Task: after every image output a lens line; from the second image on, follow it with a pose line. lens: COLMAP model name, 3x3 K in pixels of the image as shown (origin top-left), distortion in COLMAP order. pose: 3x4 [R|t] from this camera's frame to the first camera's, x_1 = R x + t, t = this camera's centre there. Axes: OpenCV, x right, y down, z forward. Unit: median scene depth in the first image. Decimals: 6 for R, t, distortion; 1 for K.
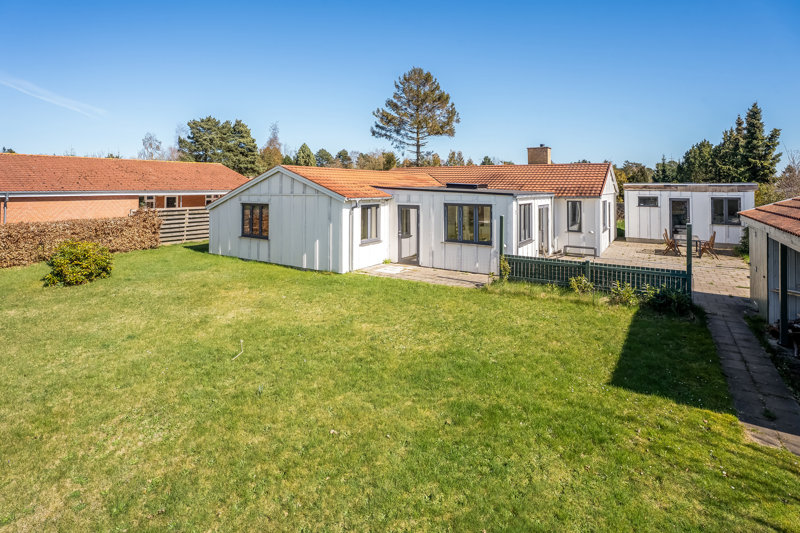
lens RADIAL K [[390.9, 0, 400.0], [0, 390.9, 244.7], [0, 0, 1]] dist [-0.036109, 0.000256]
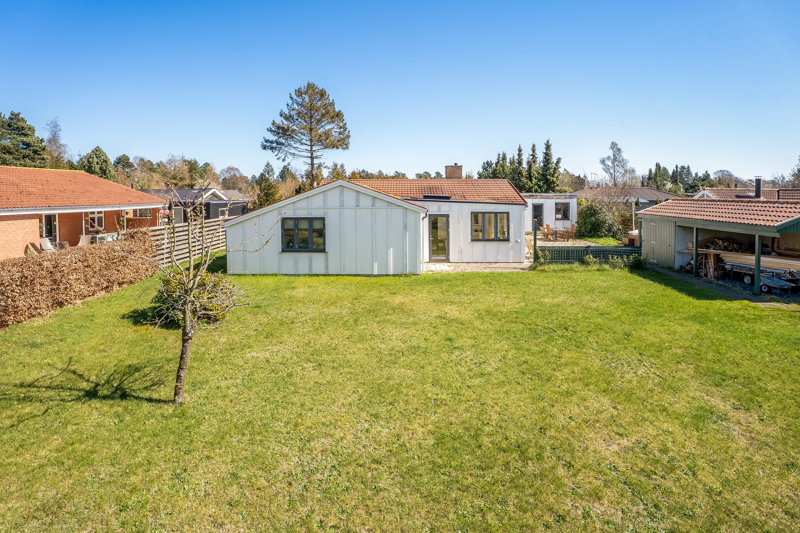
lens RADIAL K [[364.0, 0, 400.0], [0, 364.0, 266.5], [0, 0, 1]] dist [-0.035226, 0.000812]
pose [[0.853383, -0.105597, 0.510478, -0.407711], [0.081025, 0.994236, 0.070215, -0.016406], [-0.514950, -0.018558, 0.857019, 0.049971]]
